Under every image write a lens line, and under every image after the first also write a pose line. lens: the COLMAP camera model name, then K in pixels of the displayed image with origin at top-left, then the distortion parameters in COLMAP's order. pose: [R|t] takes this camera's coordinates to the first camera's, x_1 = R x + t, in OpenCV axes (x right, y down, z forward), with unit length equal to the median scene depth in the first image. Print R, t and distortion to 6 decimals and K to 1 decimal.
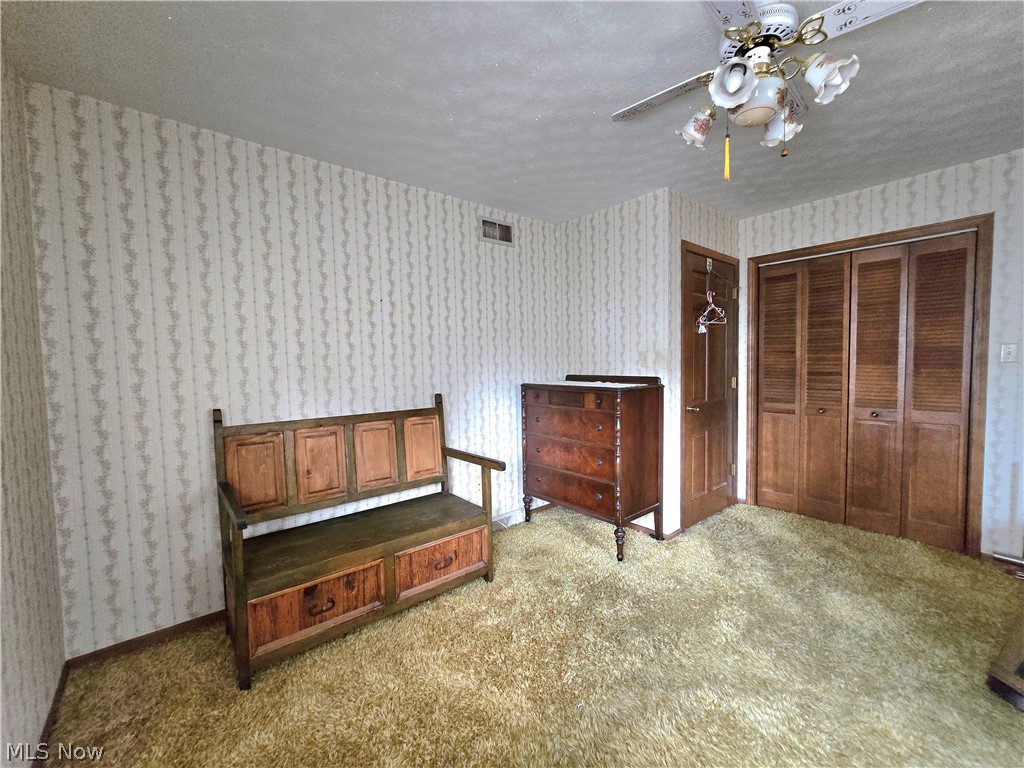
lens RADIAL K [[423.2, 0, 513.7], [0, 423.2, 393.1], [0, 0, 1]] dist [-0.000210, -0.000021]
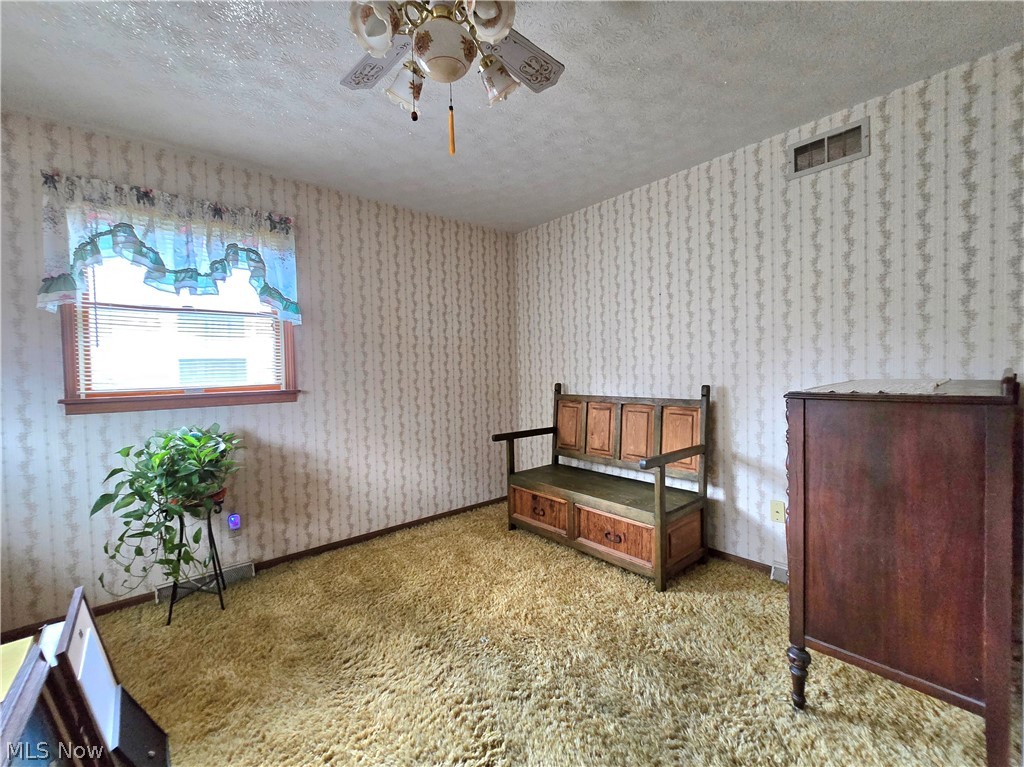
lens RADIAL K [[461.5, 0, 512.0], [0, 461.5, 383.5], [0, 0, 1]] dist [-0.001610, -0.000074]
pose [[-0.022105, 0.067018, -0.997507, 0.987947], [-0.032954, 0.997160, 0.067725, -0.067874], [0.999212, 0.034369, -0.019833, 0.731907]]
